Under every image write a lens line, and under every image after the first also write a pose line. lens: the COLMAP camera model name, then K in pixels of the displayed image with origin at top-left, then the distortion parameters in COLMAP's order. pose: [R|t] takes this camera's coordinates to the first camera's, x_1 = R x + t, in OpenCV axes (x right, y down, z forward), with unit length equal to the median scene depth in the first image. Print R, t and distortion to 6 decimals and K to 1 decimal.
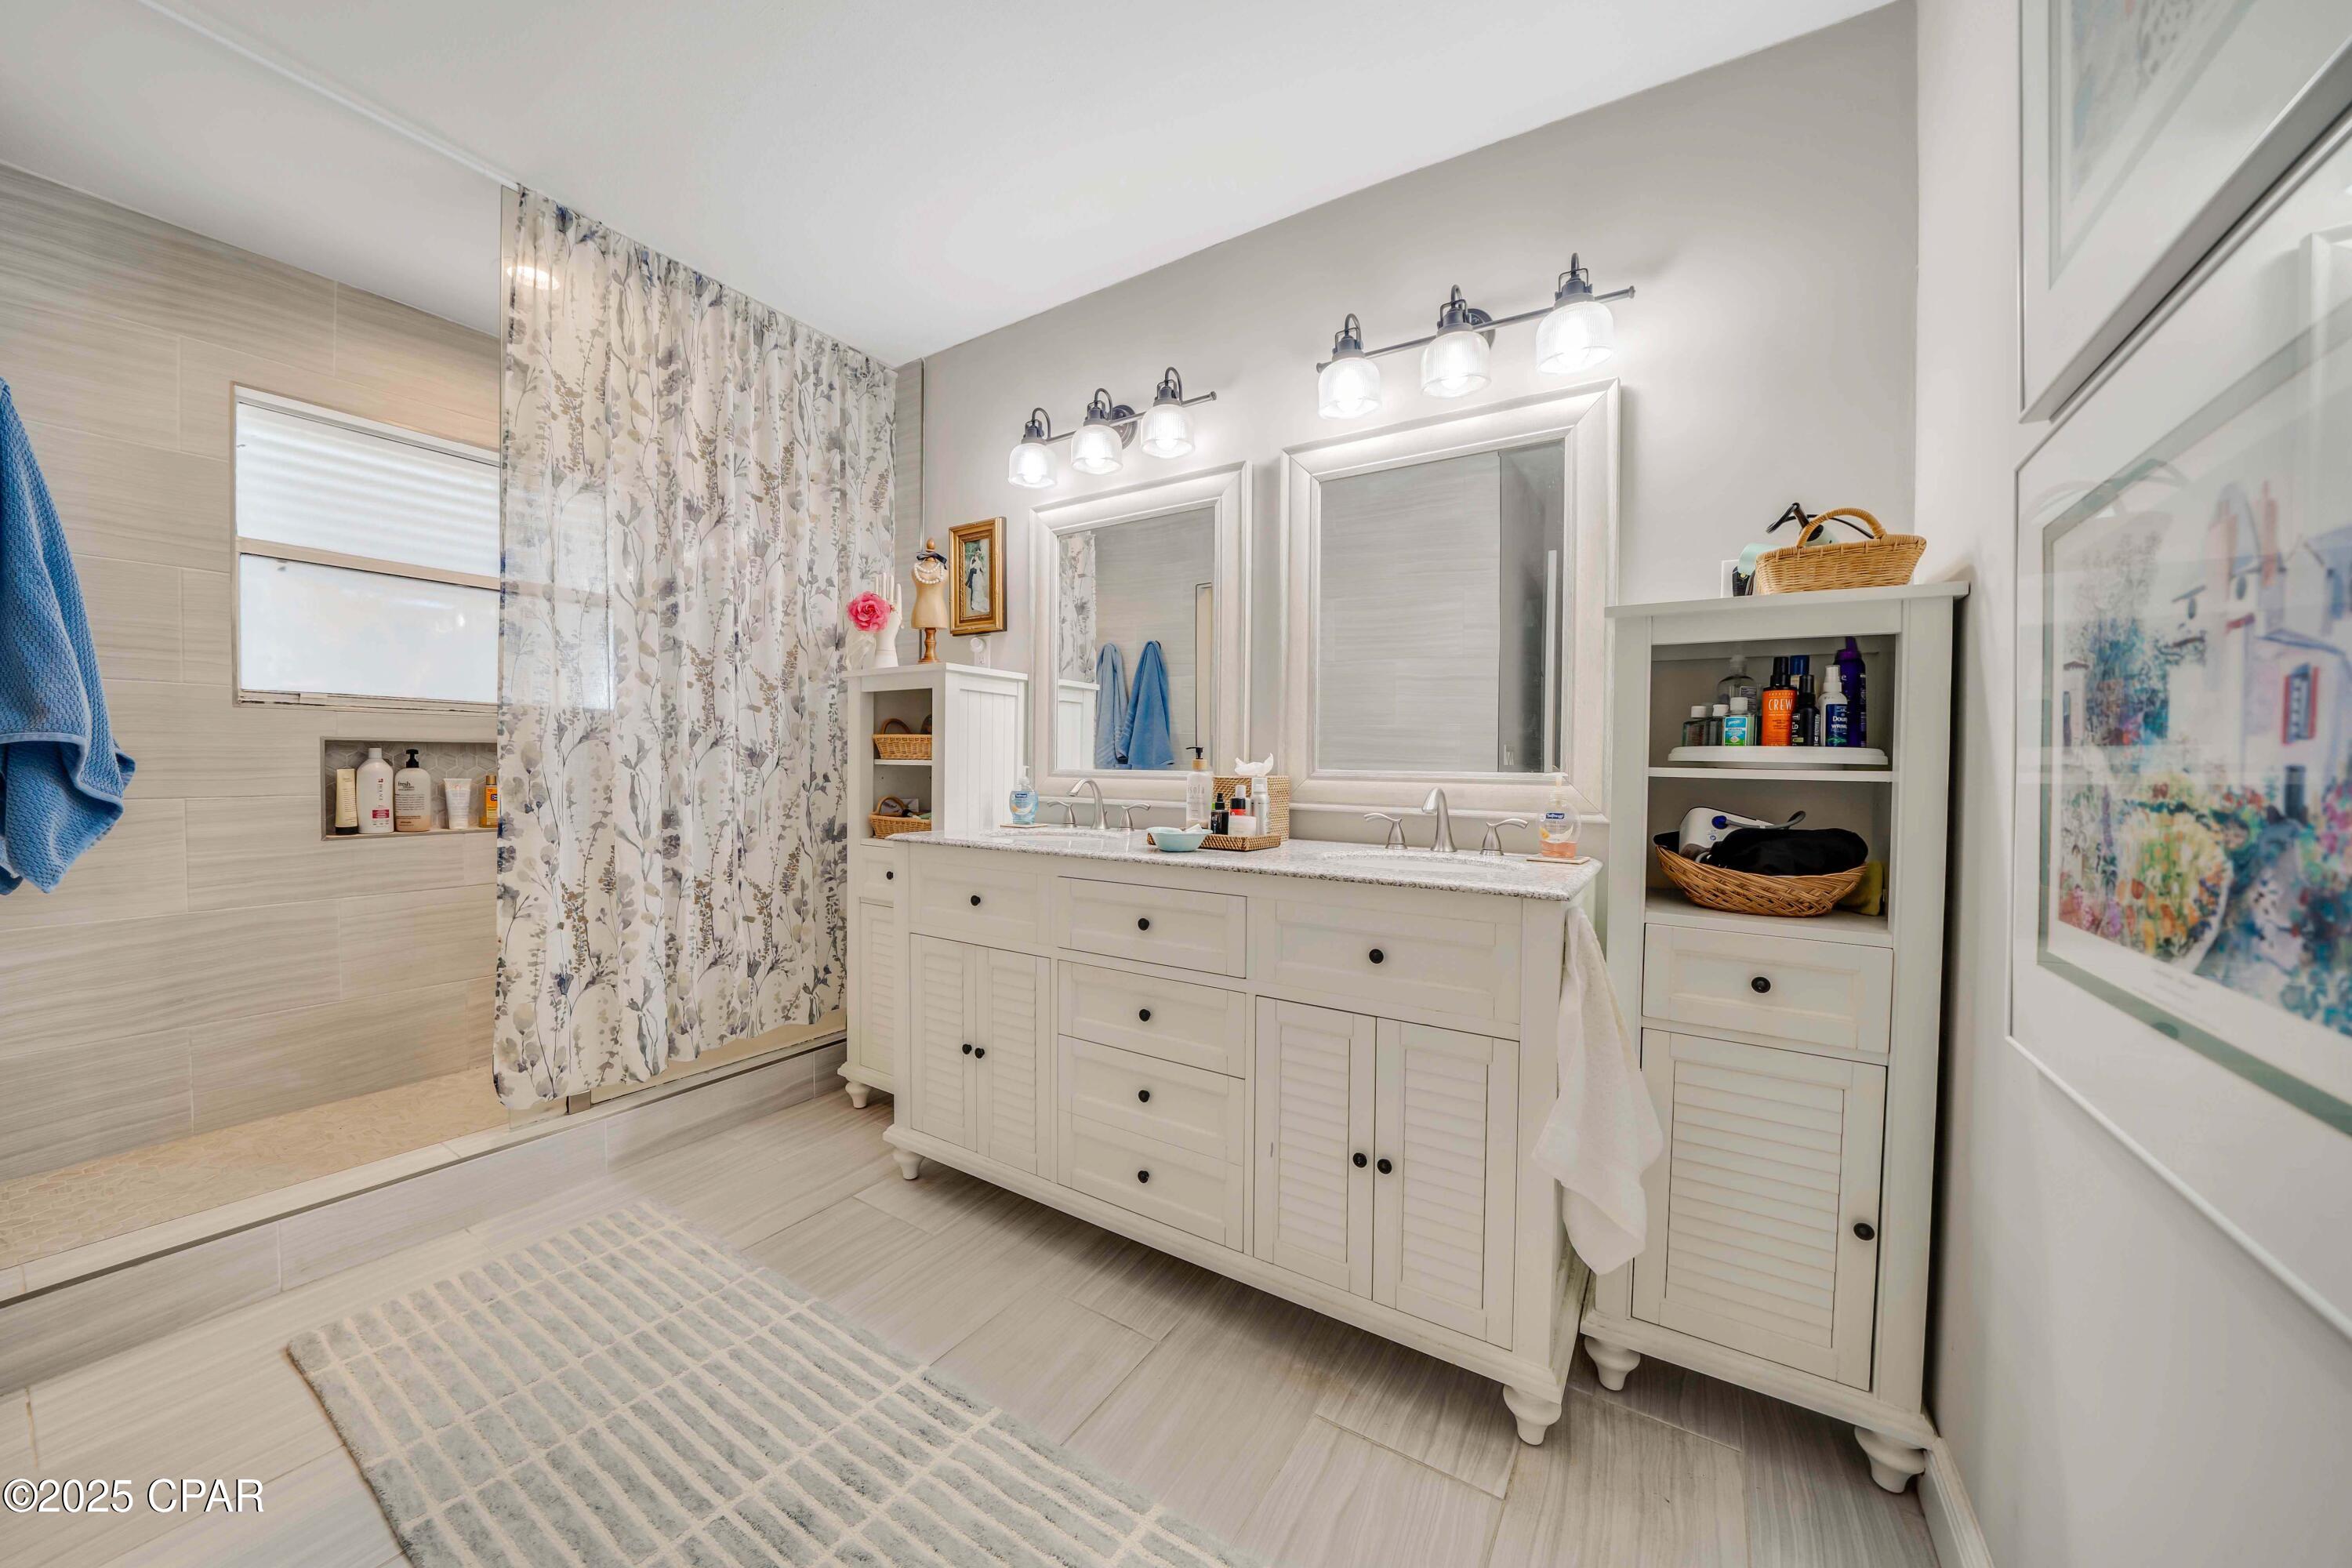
lens RADIAL K [[827.3, 0, 1167.8], [0, 827.3, 768.4], [0, 0, 1]] dist [-0.017618, -0.000141]
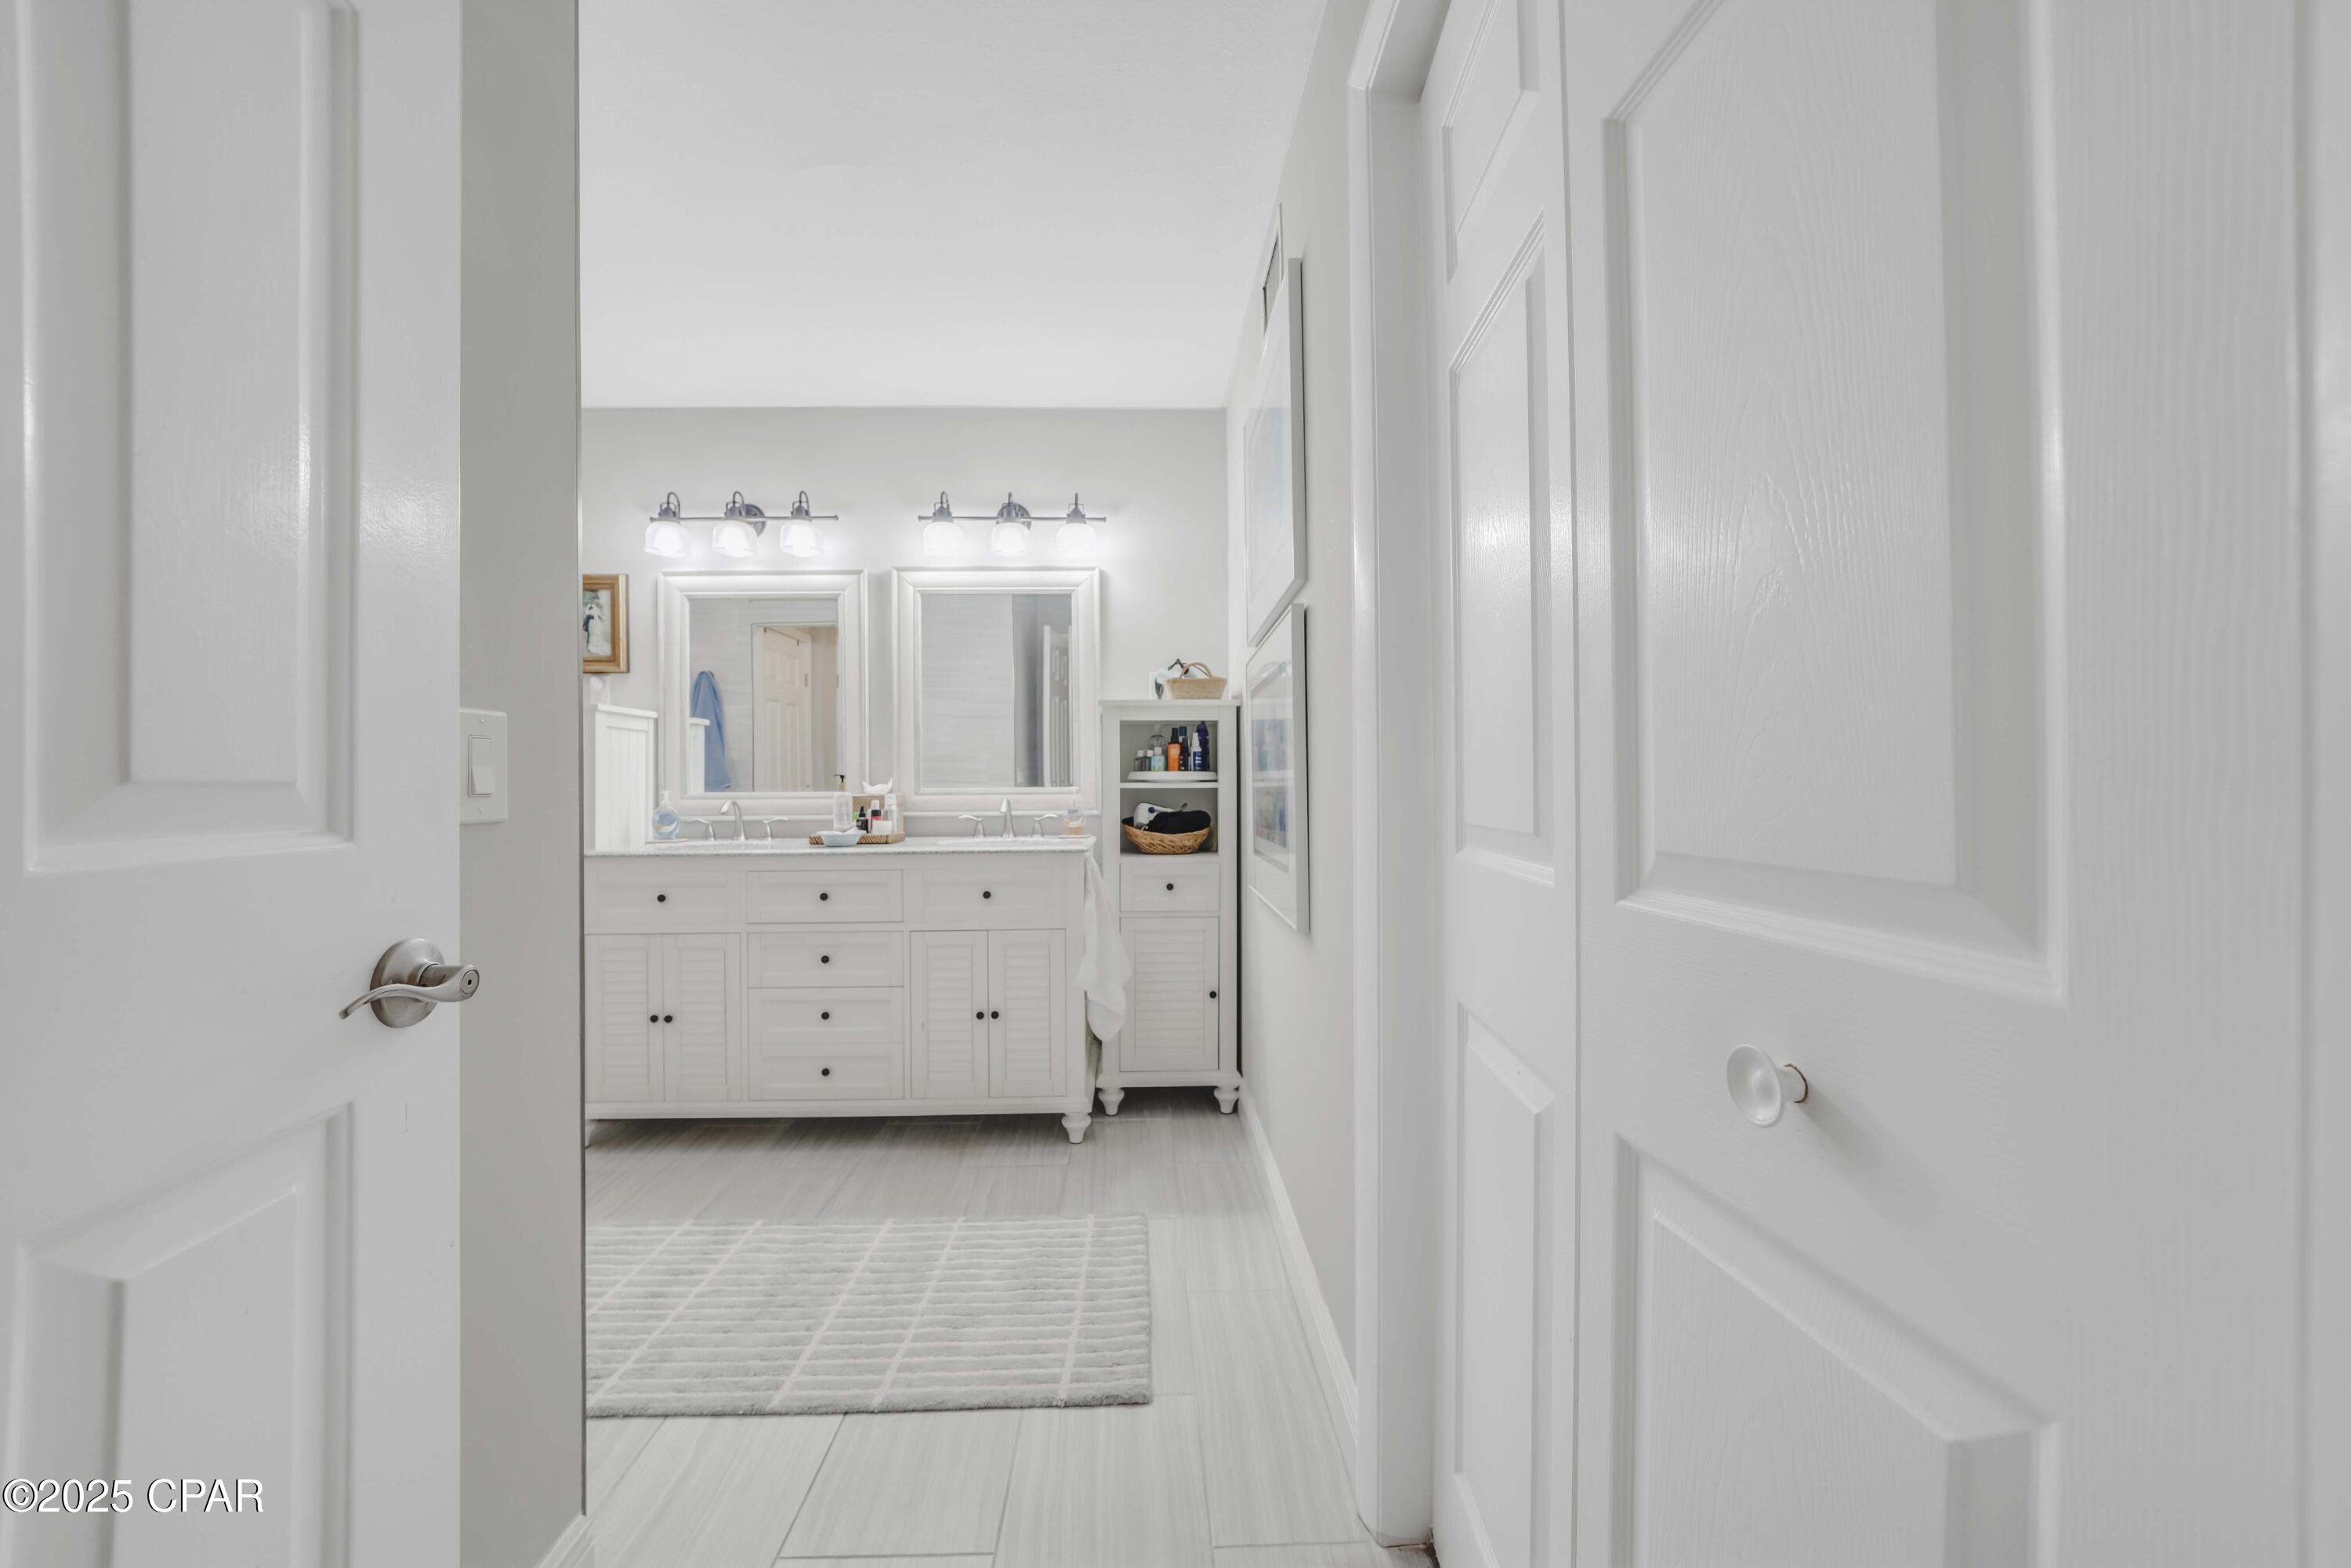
lens RADIAL K [[824.0, 0, 1161.0], [0, 824.0, 777.2], [0, 0, 1]] dist [-0.016479, 0.000059]
pose [[0.823390, -0.015903, 0.567254, -0.430636], [0.021082, 0.999774, -0.002572, -0.008156], [-0.567085, 0.014077, 0.823539, -0.645811]]
